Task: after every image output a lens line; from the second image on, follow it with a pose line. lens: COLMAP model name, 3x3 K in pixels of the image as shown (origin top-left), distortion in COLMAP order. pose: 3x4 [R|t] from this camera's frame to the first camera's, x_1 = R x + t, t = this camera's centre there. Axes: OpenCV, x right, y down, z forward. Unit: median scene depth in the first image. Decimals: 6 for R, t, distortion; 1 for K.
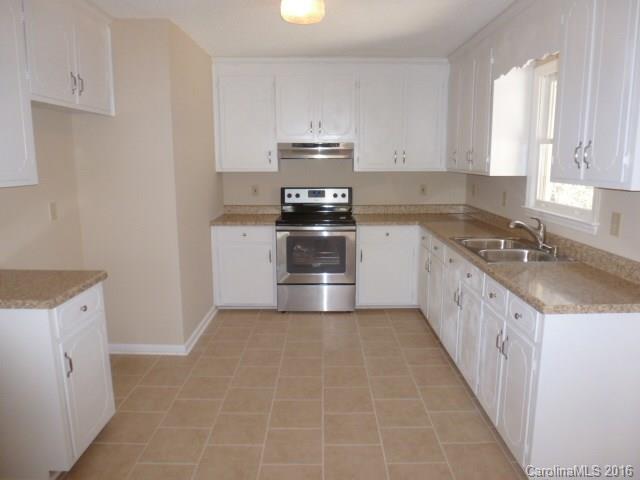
lens RADIAL K [[470.0, 0, 317.9], [0, 470.0, 237.5], [0, 0, 1]] dist [-0.035933, 0.017707]
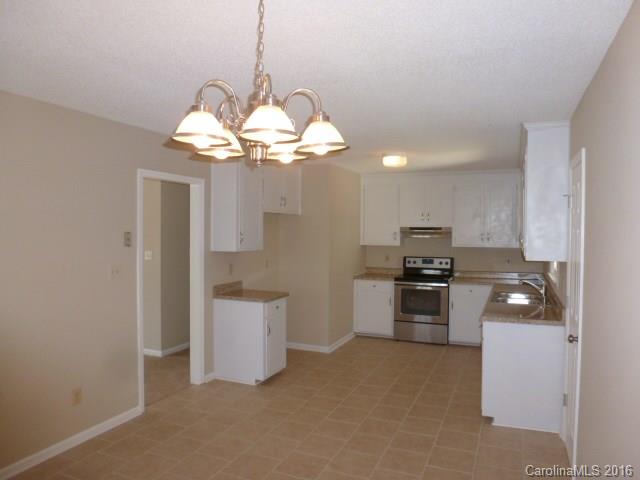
lens RADIAL K [[470.0, 0, 317.3], [0, 470.0, 235.2], [0, 0, 1]] dist [-0.035933, 0.017707]
pose [[0.923930, 0.013622, -0.382319, 0.256170], [-0.070882, 0.988157, -0.136090, 0.051978], [0.375937, 0.152837, 0.913954, -0.501300]]
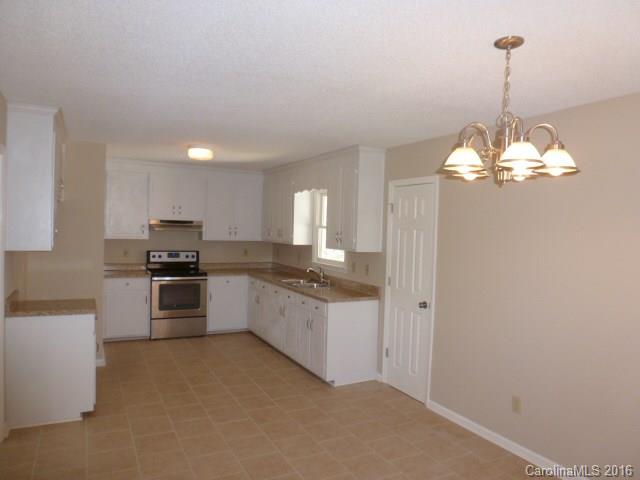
lens RADIAL K [[470.0, 0, 319.3], [0, 470.0, 241.7], [0, 0, 1]] dist [-0.035933, 0.017707]
pose [[0.887993, 0.014820, 0.459618, -0.288124], [0.044953, 0.991896, -0.118833, 0.059015], [-0.457654, 0.126184, 0.880131, -0.490131]]
